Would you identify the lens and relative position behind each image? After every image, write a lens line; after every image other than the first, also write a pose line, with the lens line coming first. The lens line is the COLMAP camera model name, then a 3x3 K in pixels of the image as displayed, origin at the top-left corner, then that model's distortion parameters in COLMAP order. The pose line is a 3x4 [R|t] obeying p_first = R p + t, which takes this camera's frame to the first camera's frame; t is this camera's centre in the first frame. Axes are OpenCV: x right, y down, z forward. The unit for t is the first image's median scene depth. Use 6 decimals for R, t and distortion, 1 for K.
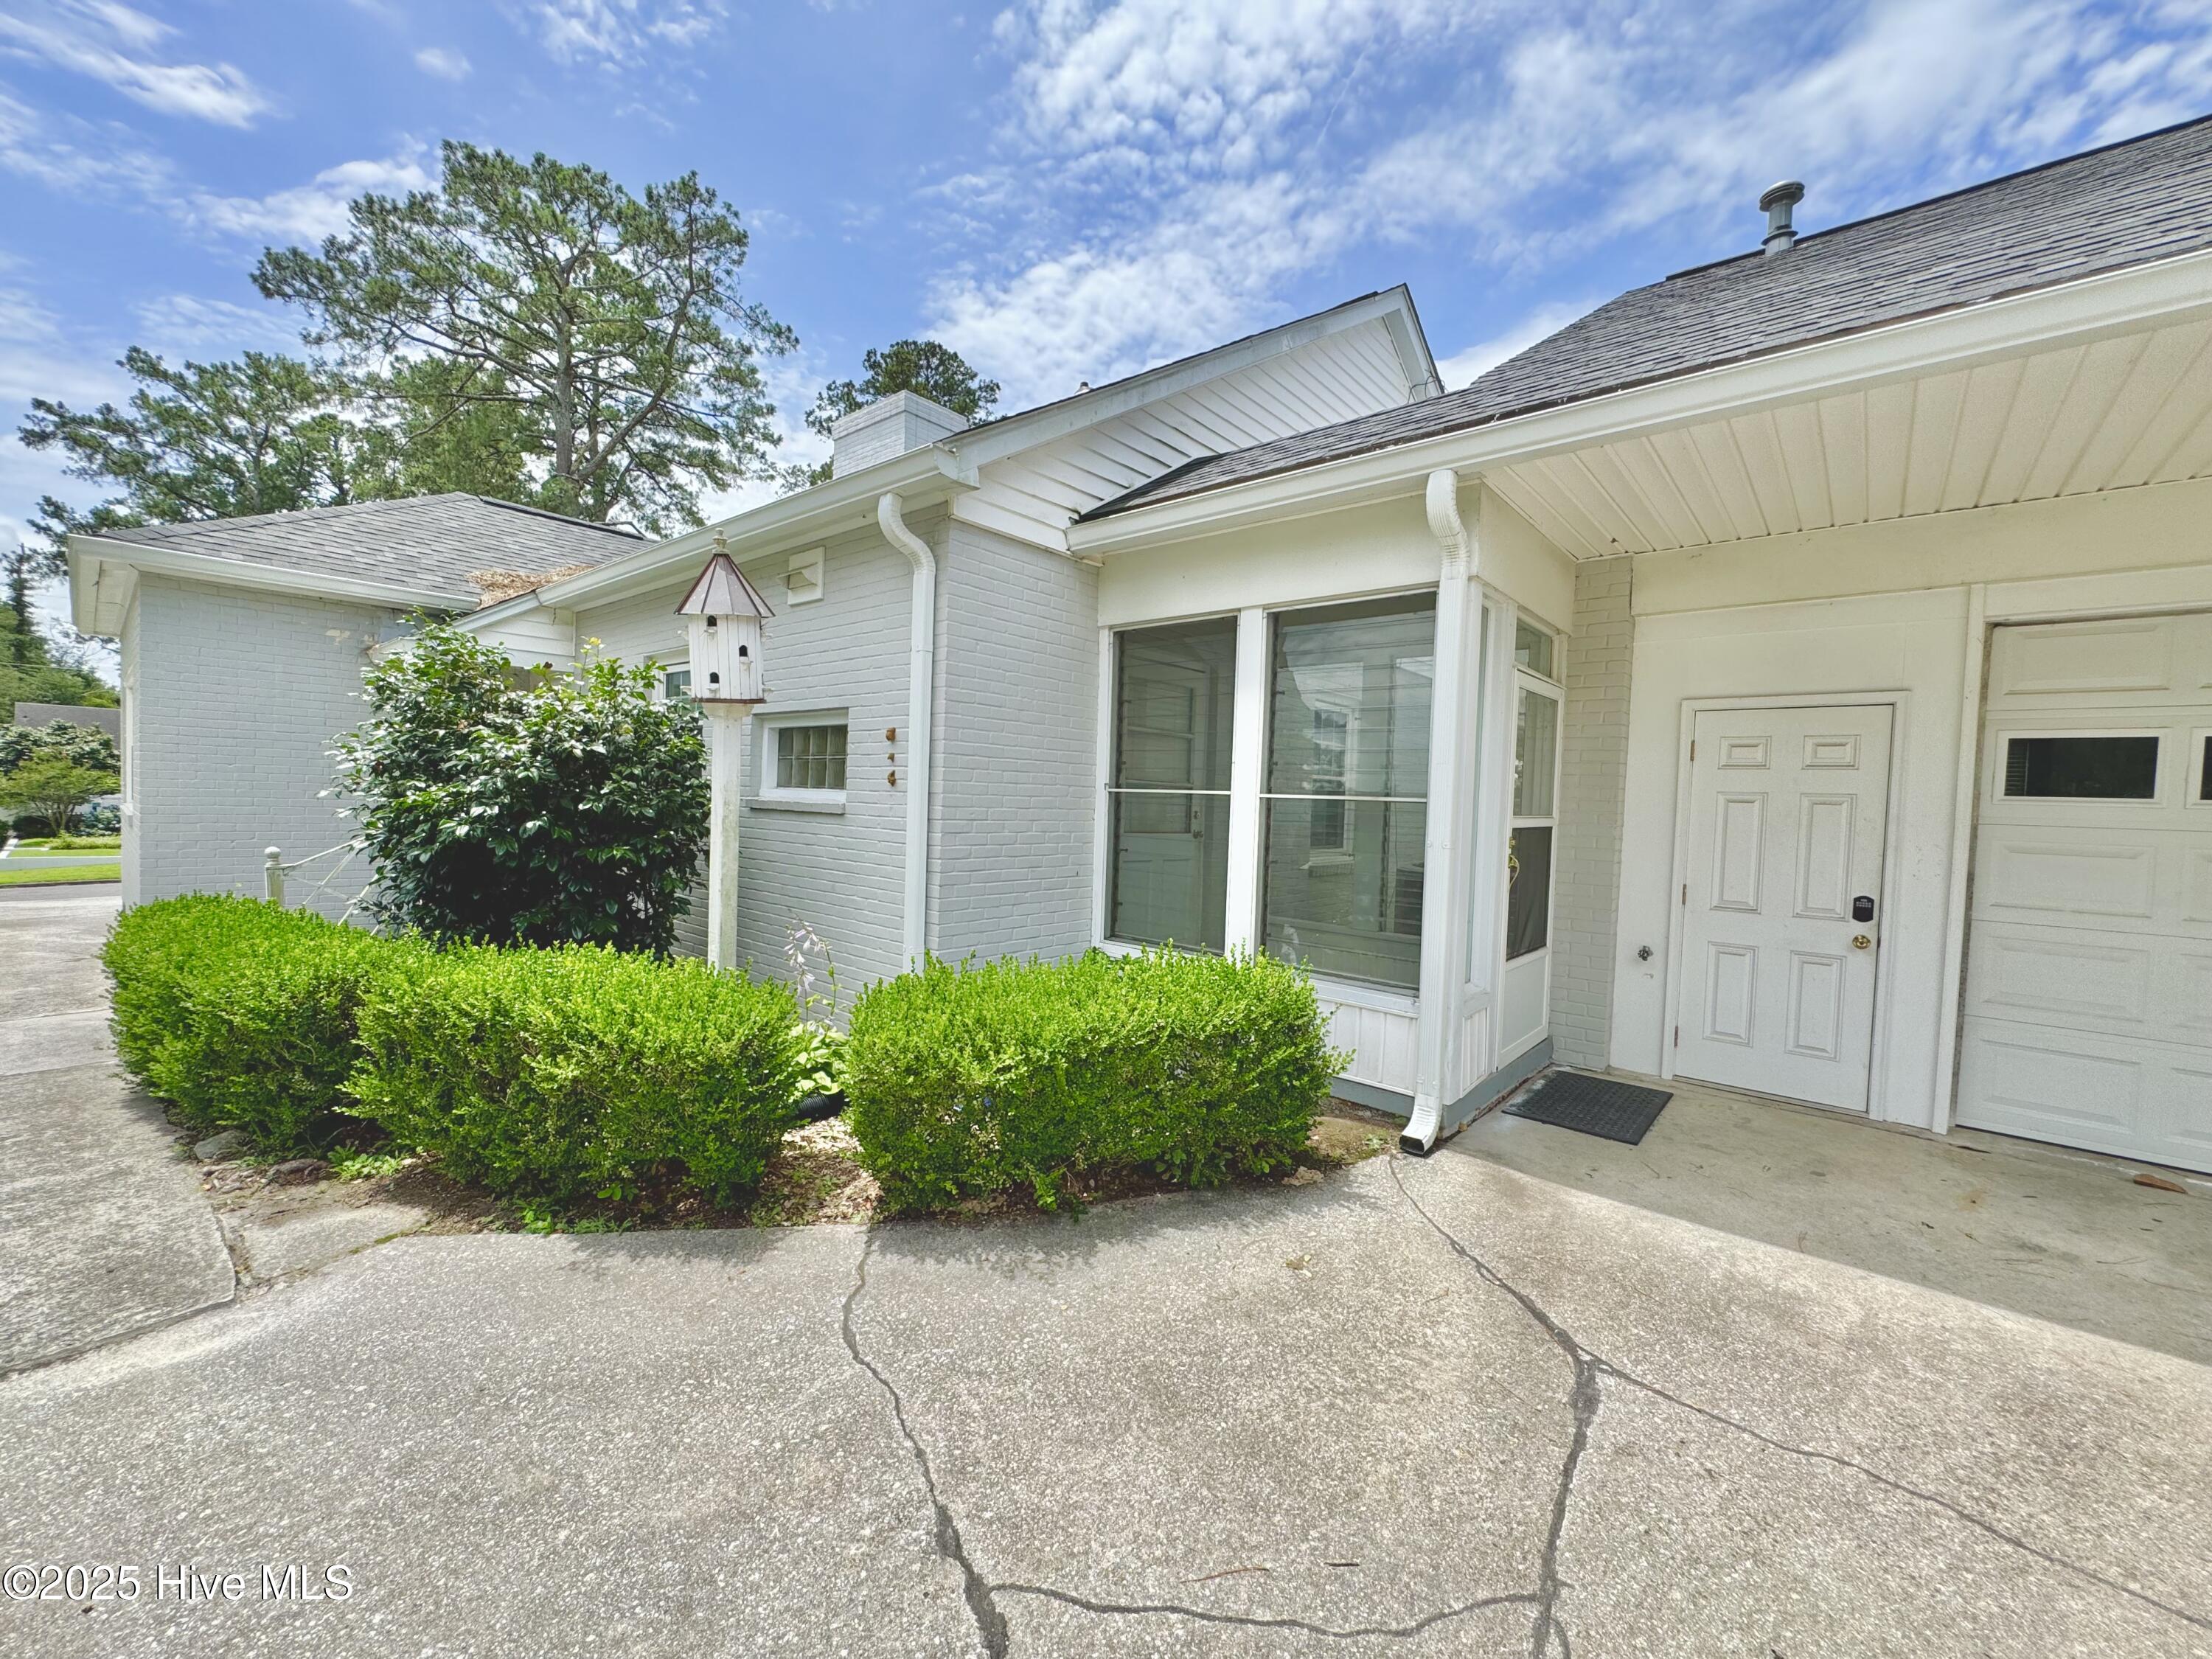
lens RADIAL K [[891.0, 0, 1103.8], [0, 891.0, 844.0], [0, 0, 1]] dist [0.001785, -0.000371]
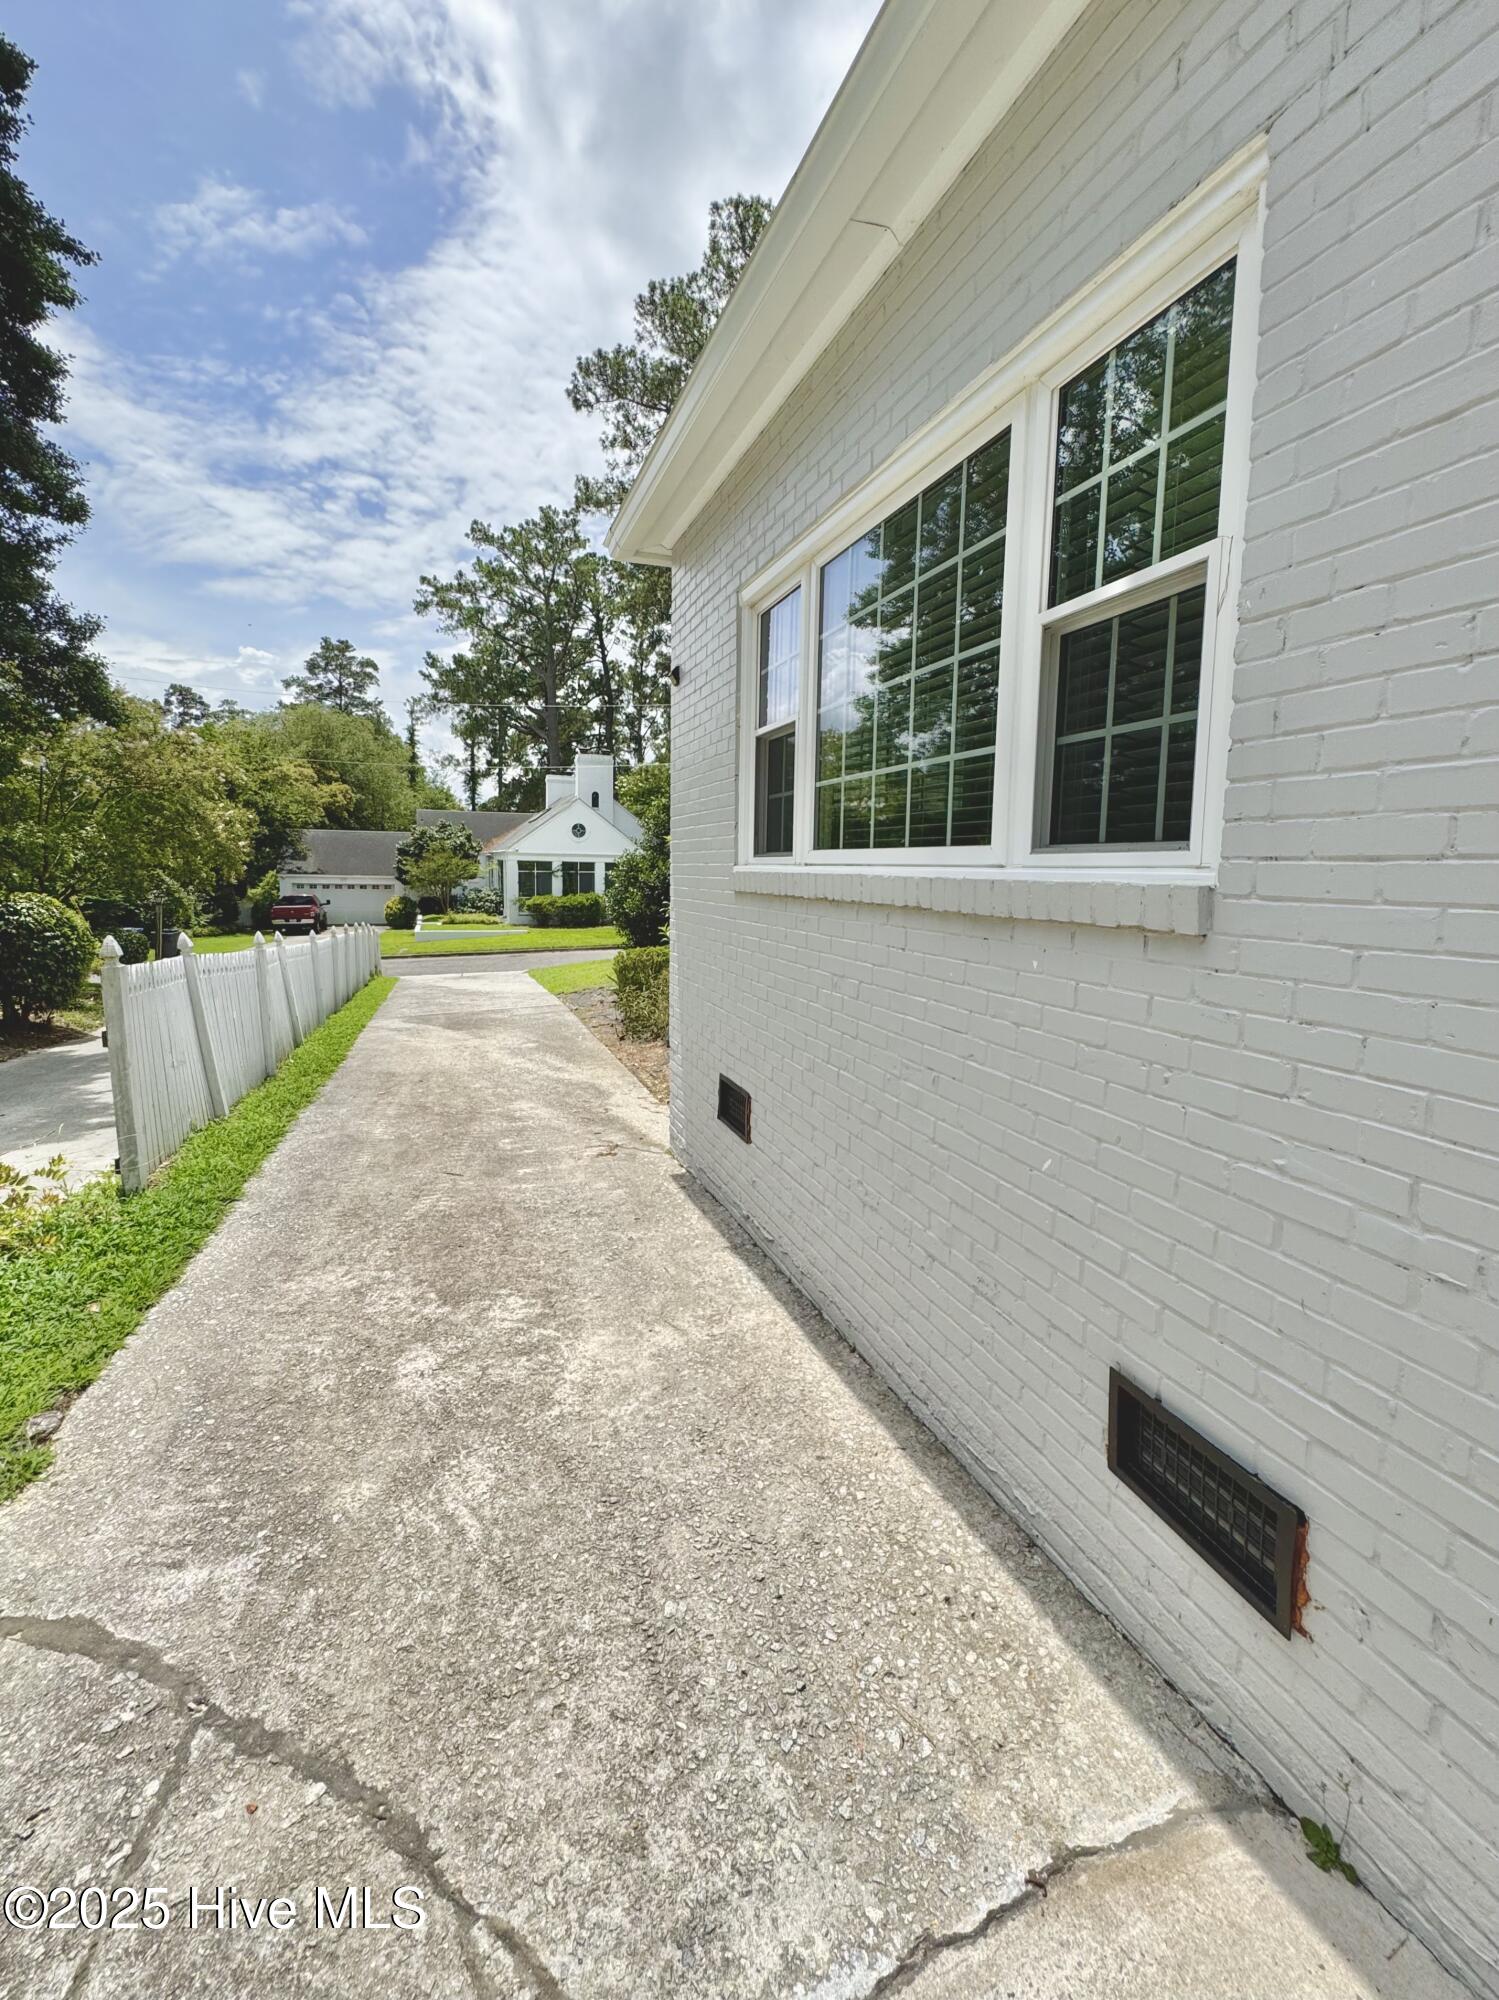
lens RADIAL K [[886.8, 0, 746.2], [0, 886.8, 980.9], [0, 0, 1]] dist [0.000213, 0.000063]
pose [[0.867773, 0.044368, -0.494977, -1.681046], [-0.012523, 0.997643, 0.067471, -0.025580], [0.496803, -0.052351, 0.866283, 1.176441]]
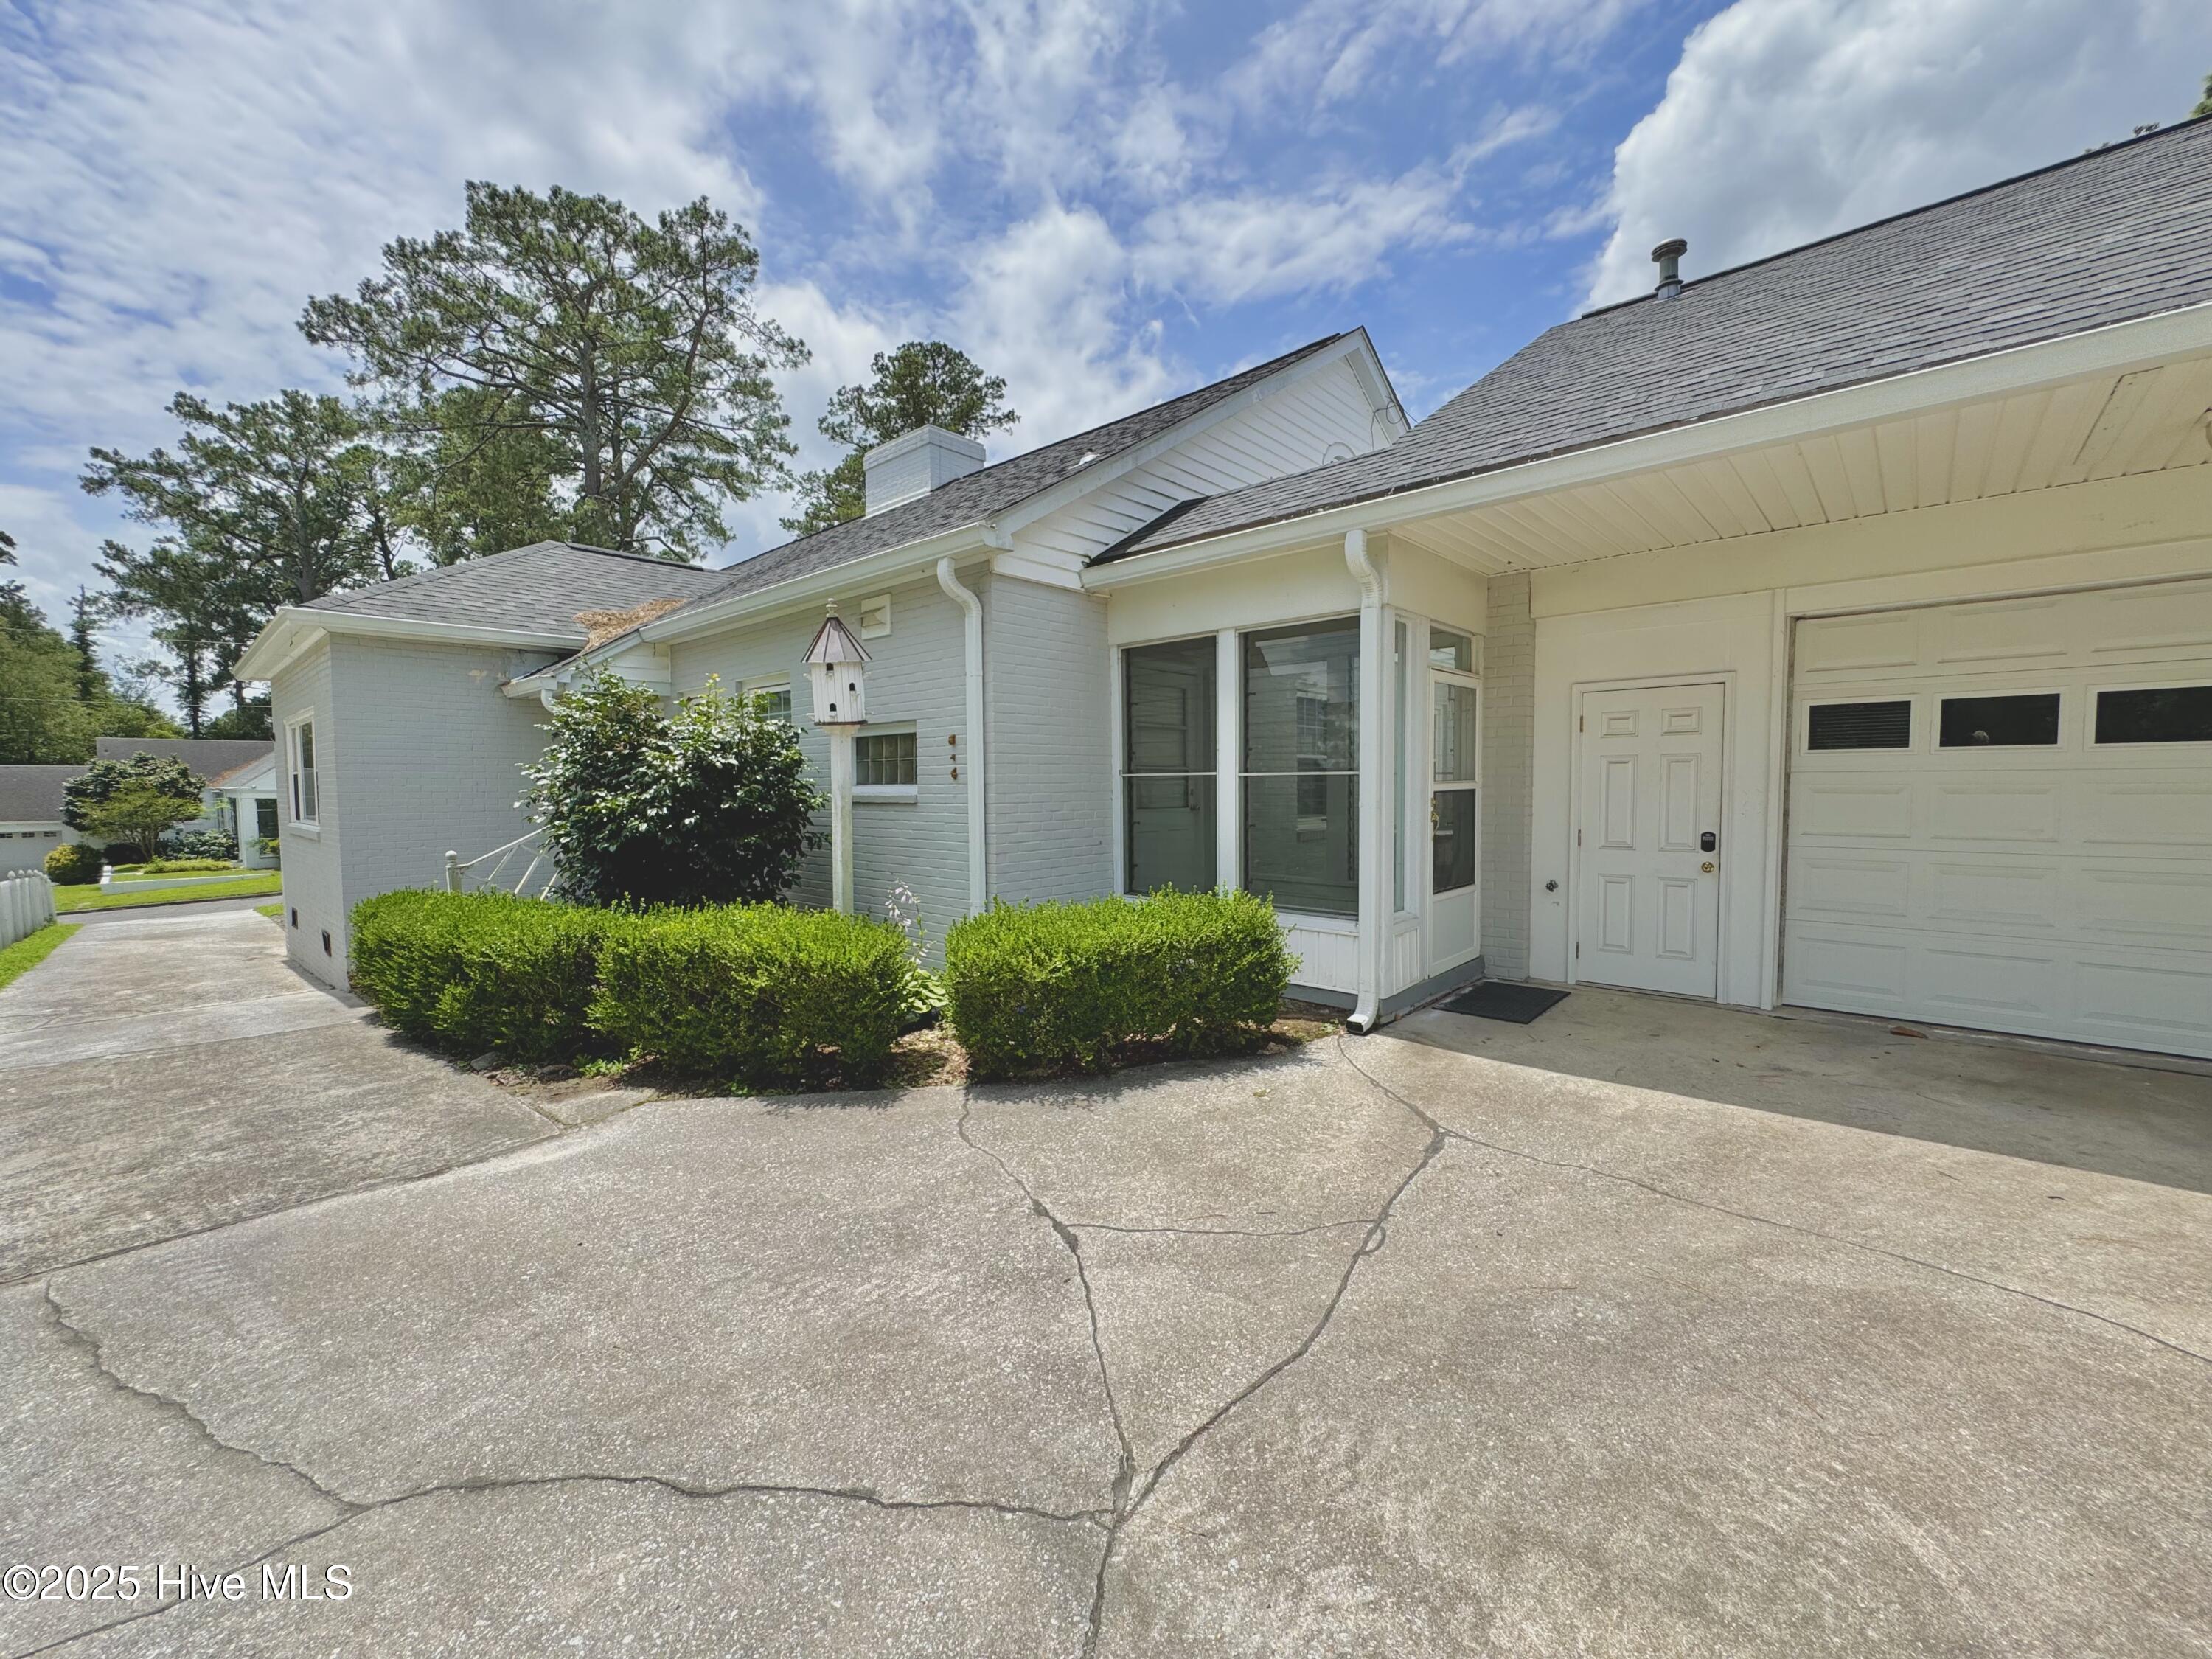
lens RADIAL K [[891.0, 0, 1099.8], [0, 891.0, 840.9], [0, 0, 1]] dist [0.001785, -0.000371]
pose [[0.998629, -0.041716, -0.031635, 0.010019], [0.042117, 0.999039, 0.012143, 0.016396], [0.031098, -0.013458, 0.999426, -0.280657]]
